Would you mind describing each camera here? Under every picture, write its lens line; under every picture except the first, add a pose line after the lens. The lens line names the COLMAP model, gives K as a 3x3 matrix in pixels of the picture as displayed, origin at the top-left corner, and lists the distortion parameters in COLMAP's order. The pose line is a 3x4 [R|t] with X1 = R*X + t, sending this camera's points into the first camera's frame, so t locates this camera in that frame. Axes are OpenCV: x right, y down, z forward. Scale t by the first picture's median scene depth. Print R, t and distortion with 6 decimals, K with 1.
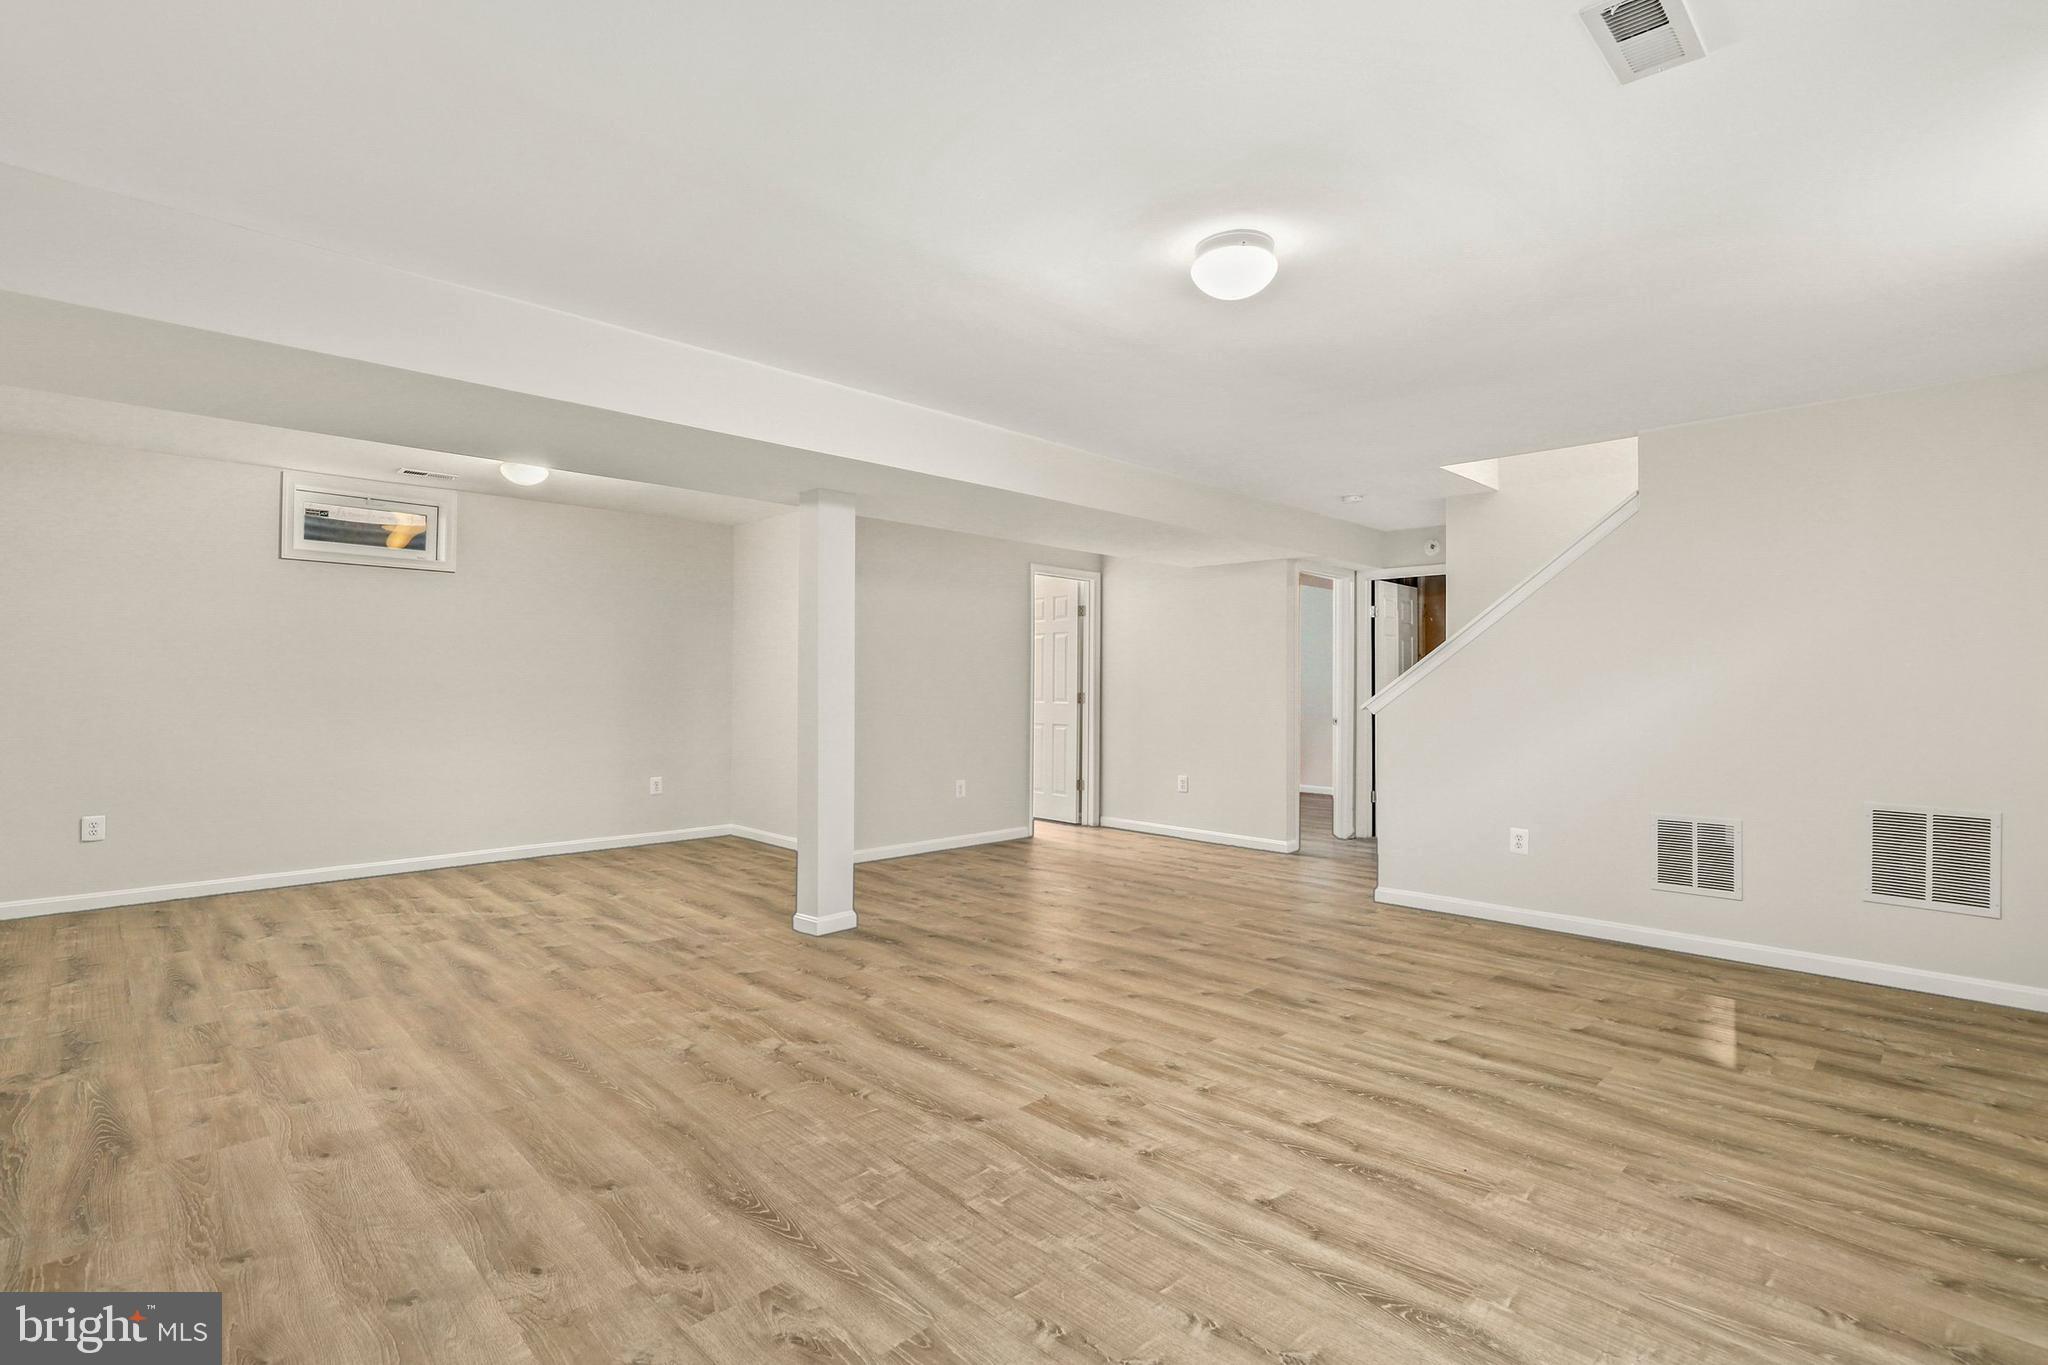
lens RADIAL K [[953.5, 0, 1025.4], [0, 953.5, 671.4], [0, 0, 1]] dist [-0.021405, 0.004094]
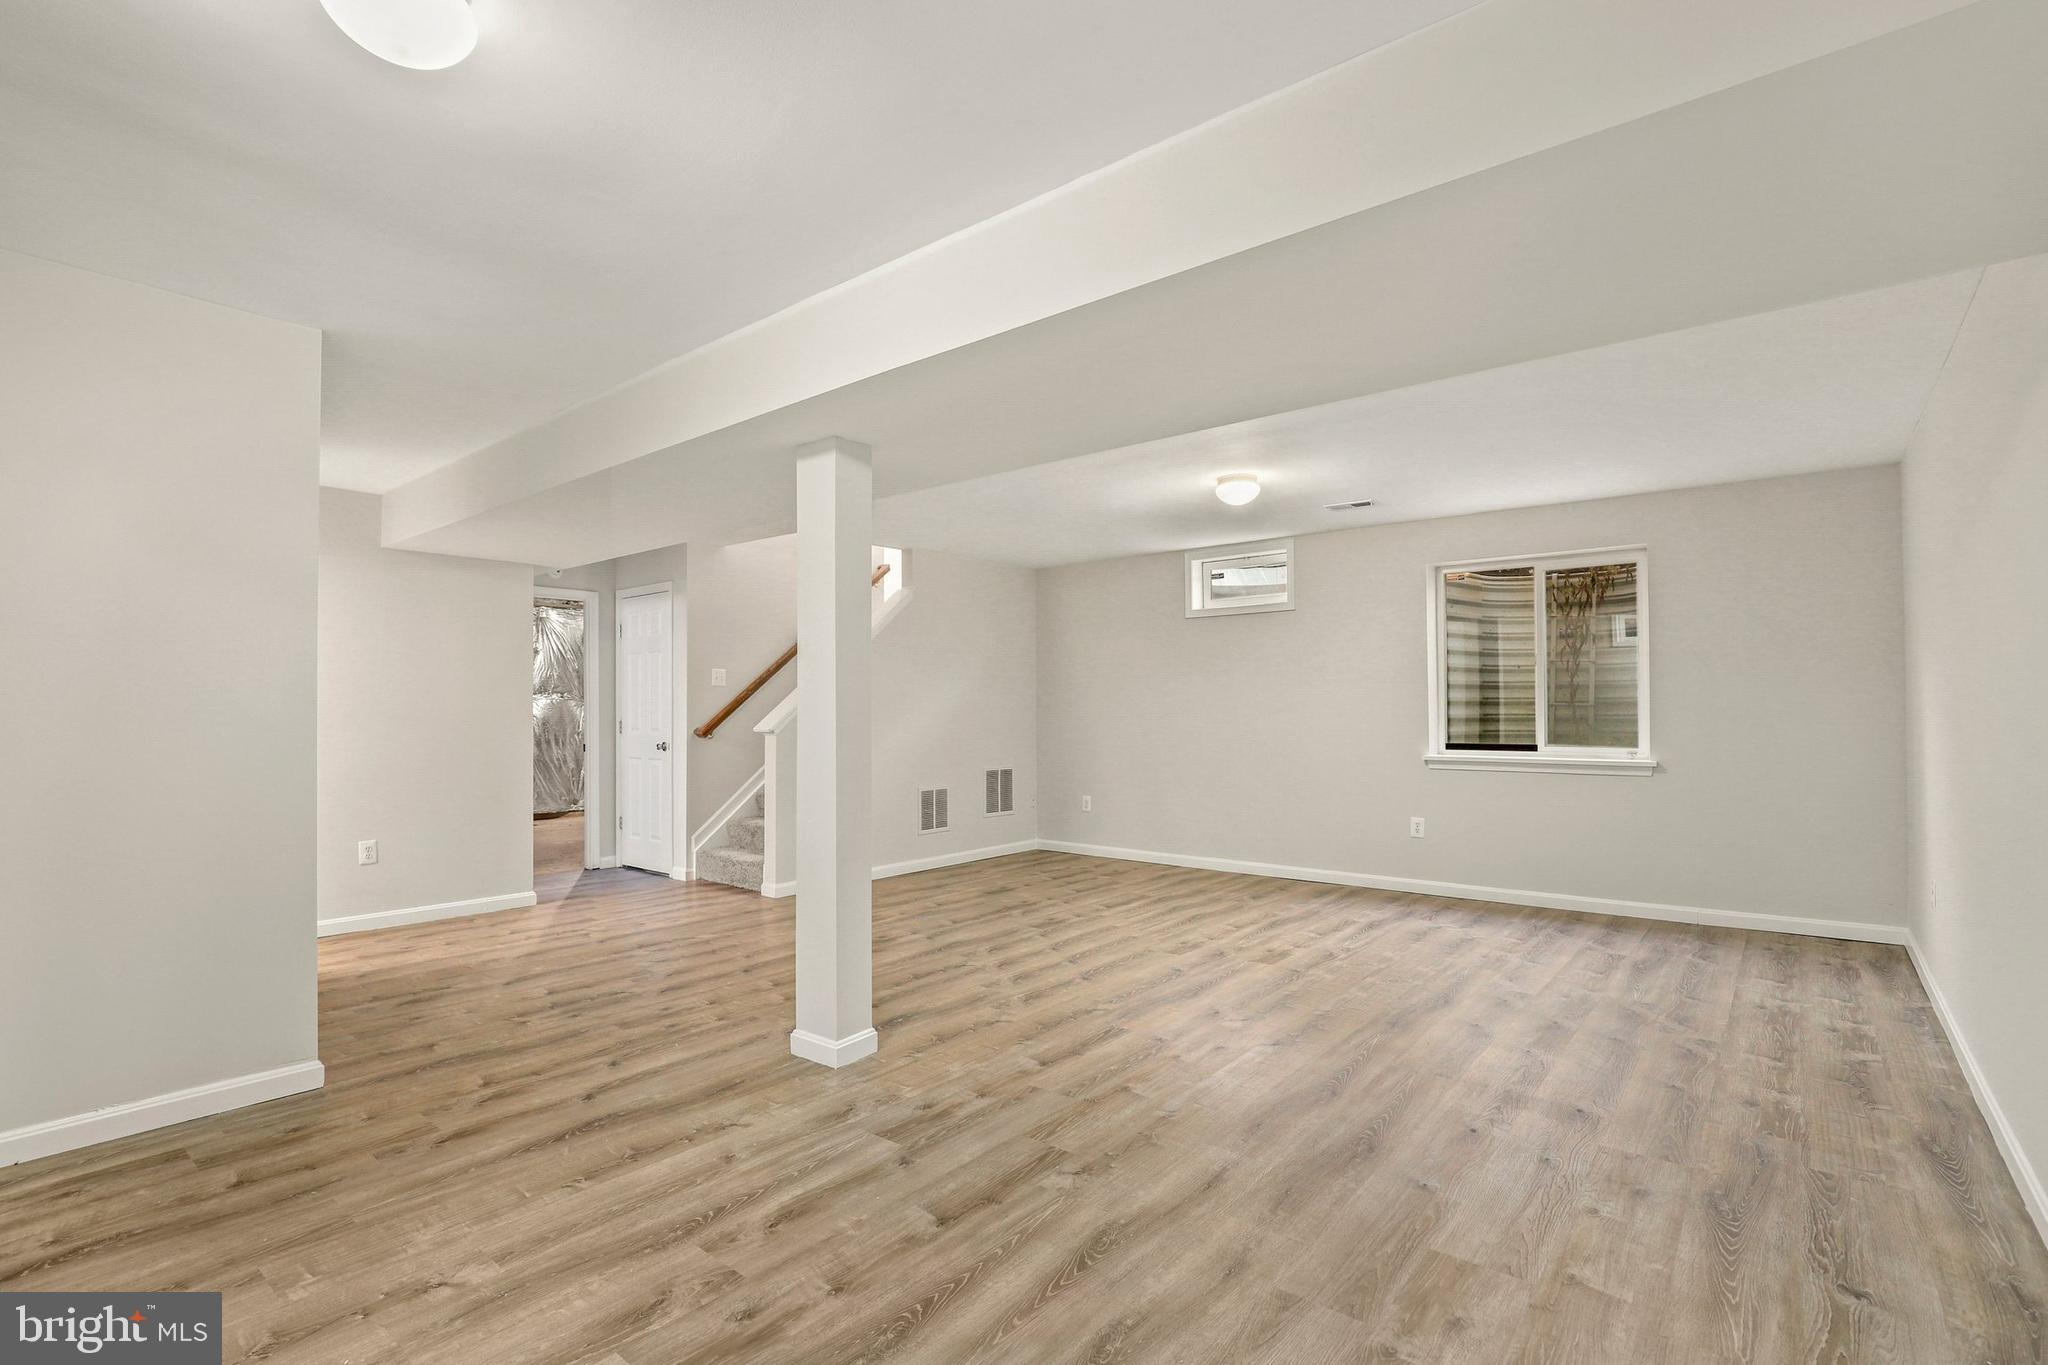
lens RADIAL K [[953.5, 0, 1022.2], [0, 953.5, 699.5], [0, 0, 1]] dist [-0.021405, 0.004094]
pose [[-0.097862, 0.006594, 0.995178, -1.228364], [-0.013556, 0.999876, -0.007958, 0.003062], [-0.995108, -0.014269, -0.097761, 1.197253]]
